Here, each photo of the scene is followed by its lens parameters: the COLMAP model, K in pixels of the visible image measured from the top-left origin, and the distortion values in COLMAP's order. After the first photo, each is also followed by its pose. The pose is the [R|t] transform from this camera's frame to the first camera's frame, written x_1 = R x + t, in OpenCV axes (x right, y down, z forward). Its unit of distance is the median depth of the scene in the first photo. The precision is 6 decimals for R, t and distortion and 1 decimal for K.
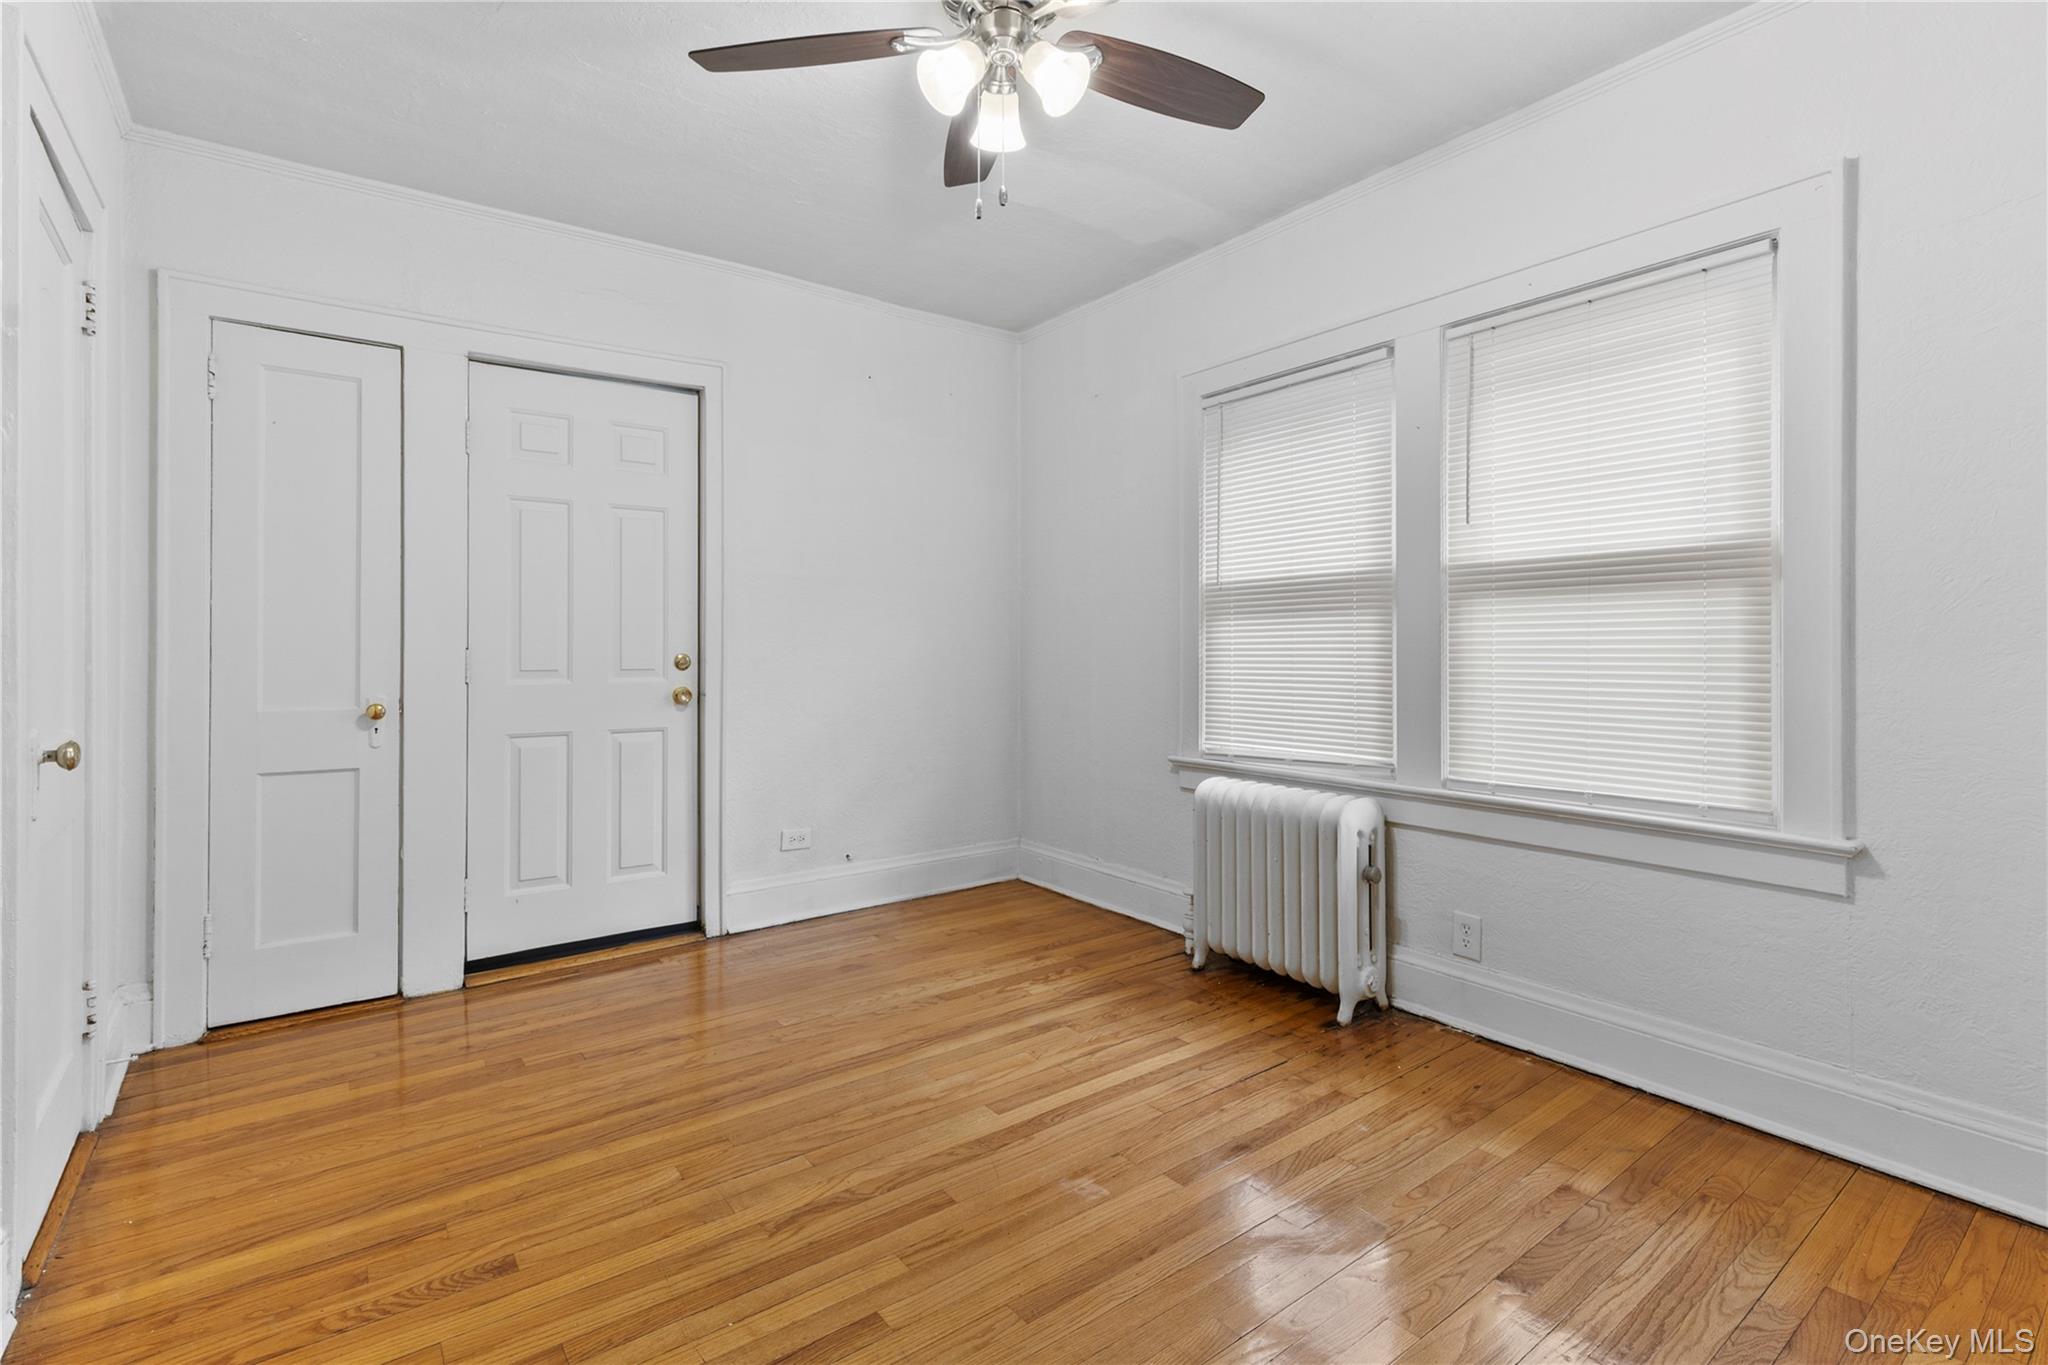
lens RADIAL K [[941.8, 0, 1015.7], [0, 941.8, 648.9], [0, 0, 1]] dist [0.003602, -0.000072]
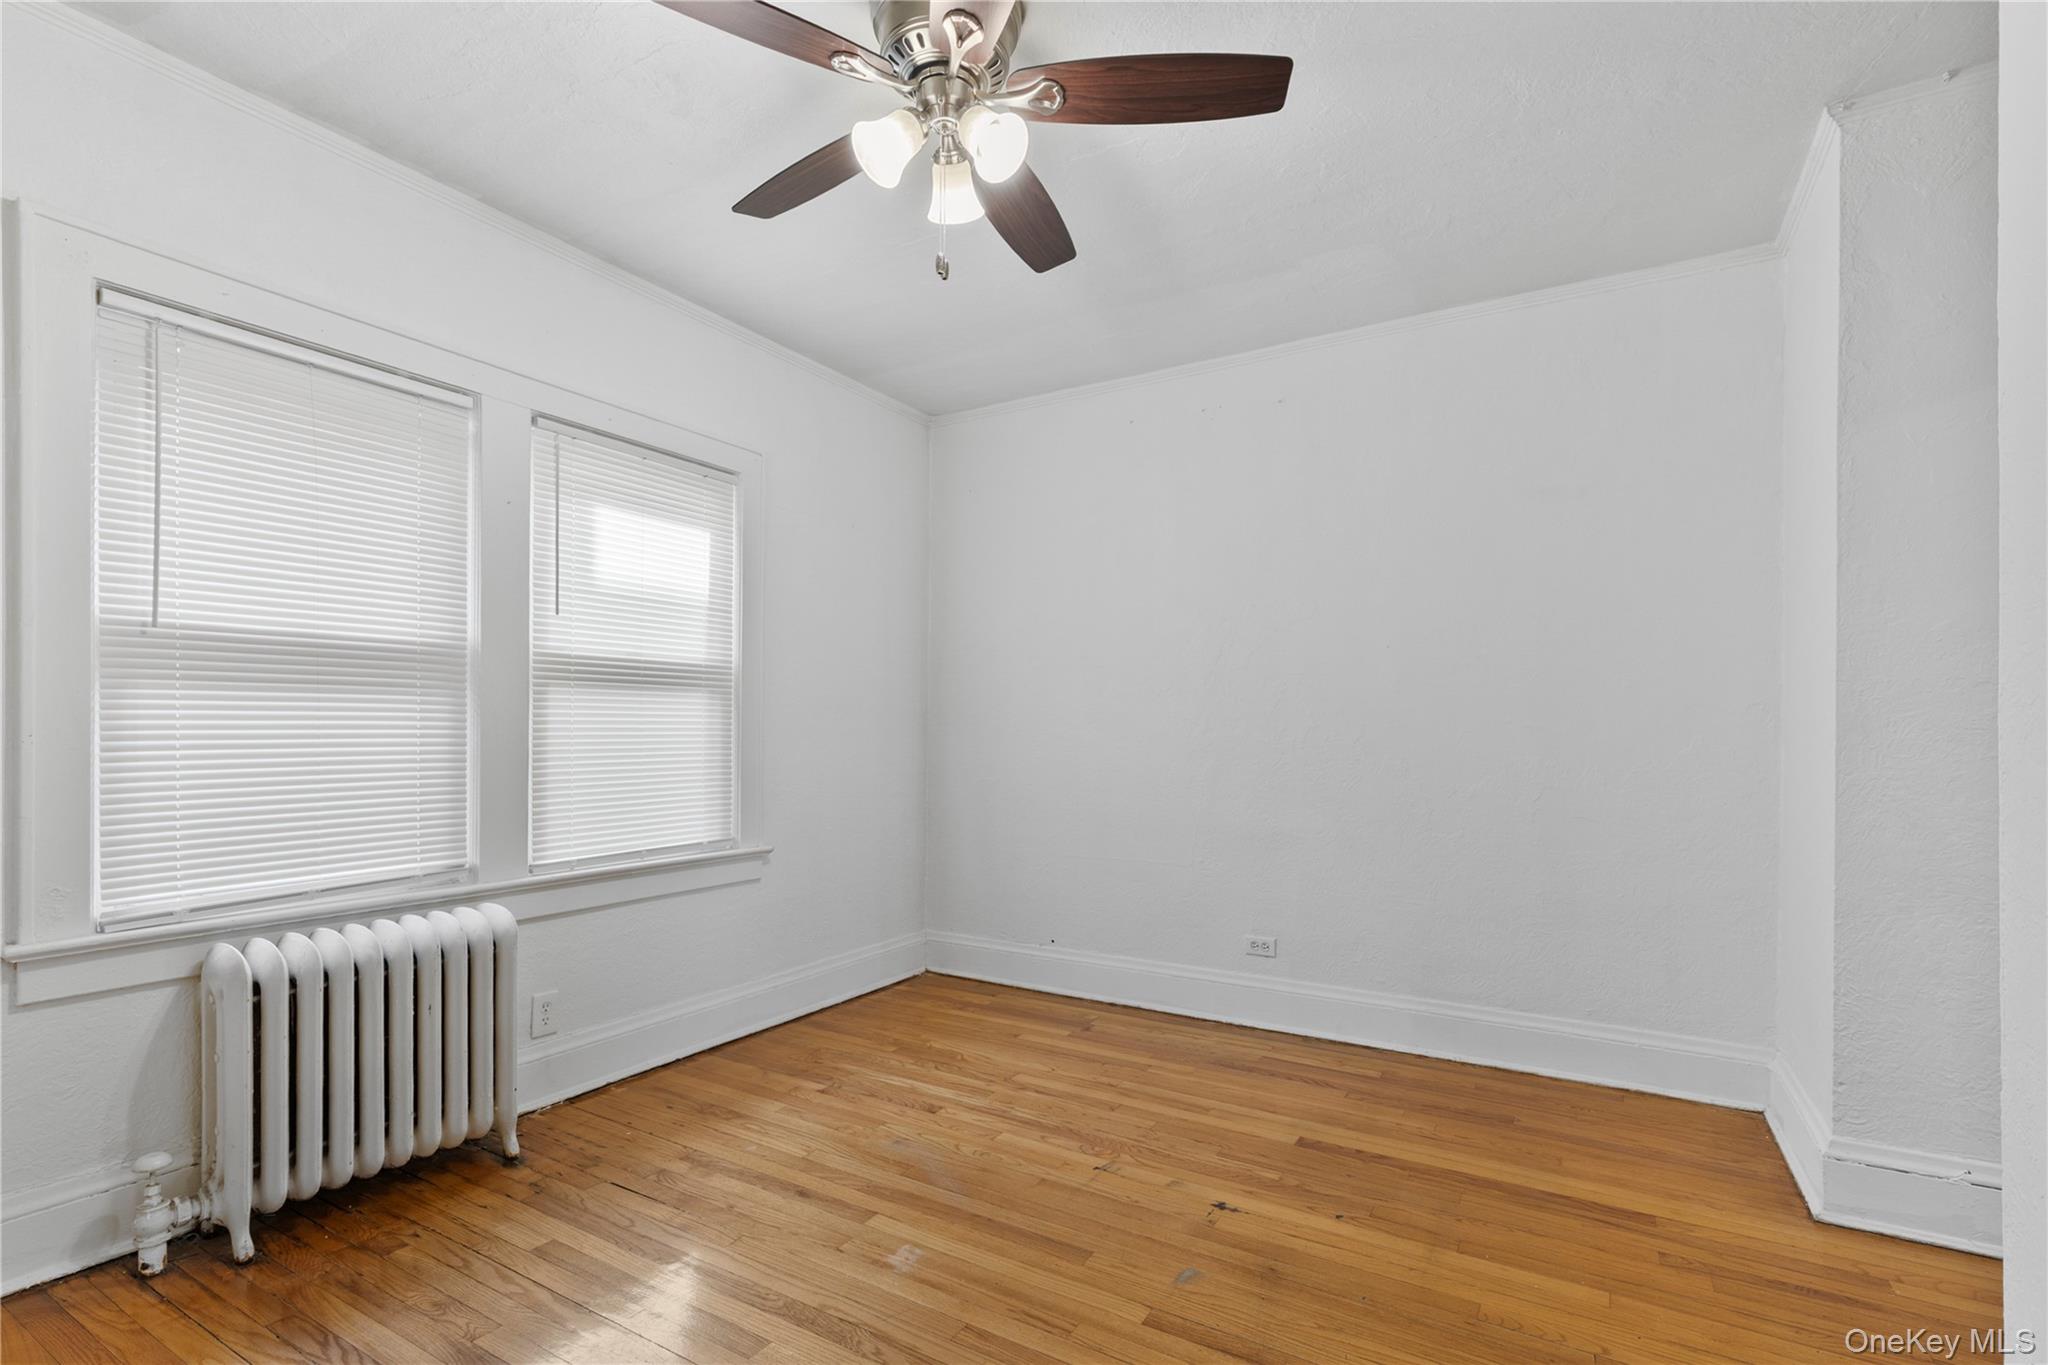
lens RADIAL K [[923.3, 0, 1018.6], [0, 923.3, 732.4], [0, 0, 1]] dist [-0.000045, -0.000057]
pose [[-0.367836, 0.001064, 0.929890, -0.663705], [-0.000907, 0.999998, -0.001503, -0.001803], [-0.929890, -0.001397, -0.367835, 0.912099]]
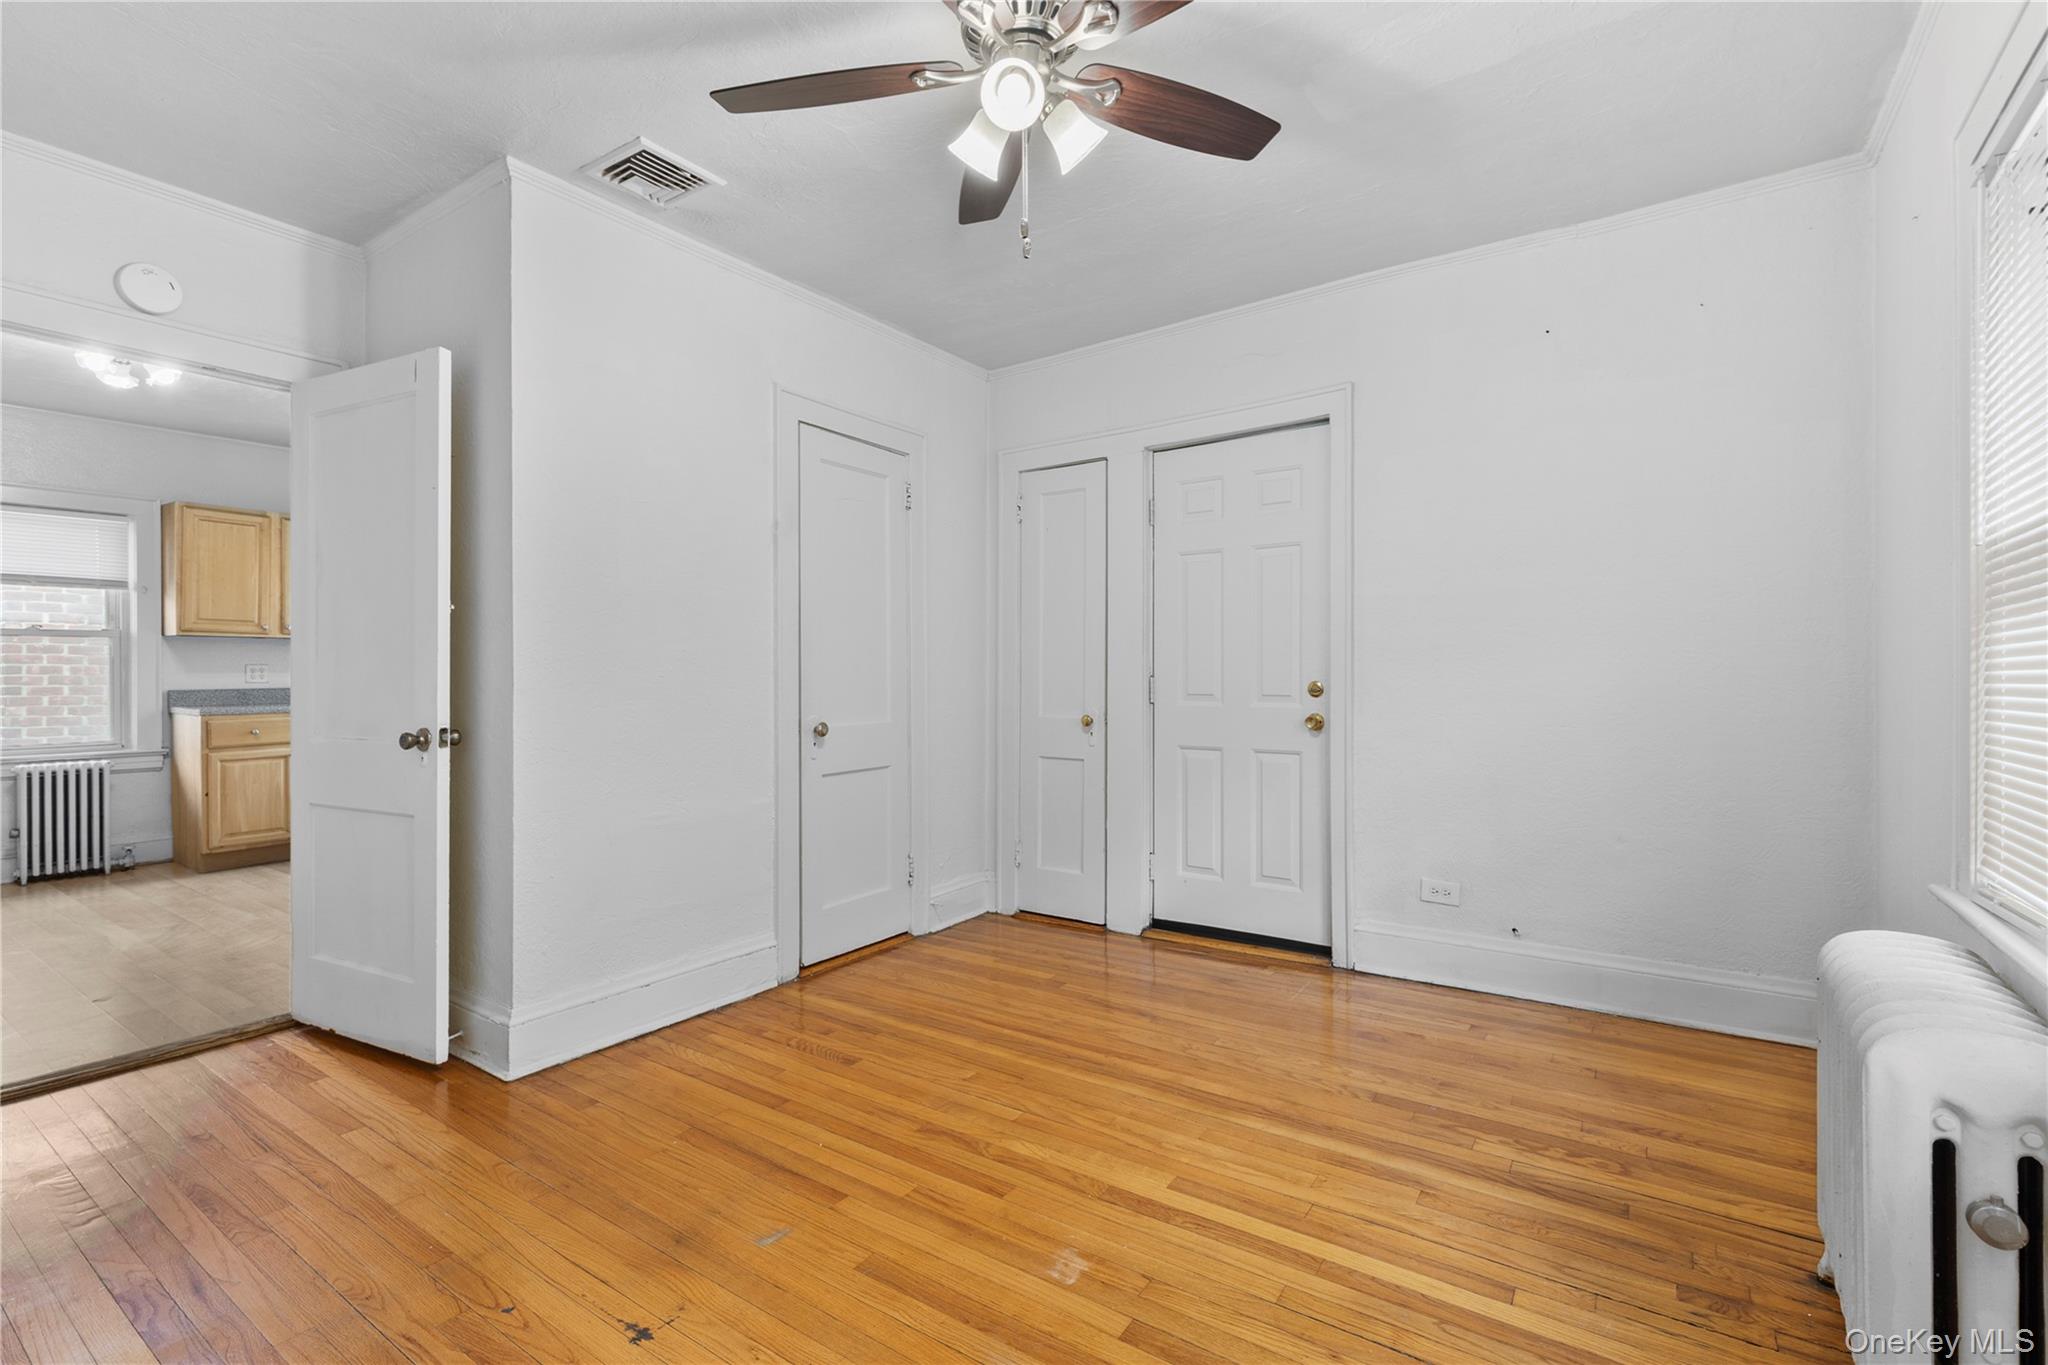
lens RADIAL K [[944.7, 0, 1018.6], [0, 944.7, 683.7], [0, 0, 1]] dist [0.002944, 0.000008]
pose [[0.311921, 0.009171, -0.950064, 0.670268], [-0.000662, 0.999955, 0.009436, -0.001548], [0.950108, -0.002314, 0.311913, 0.485129]]
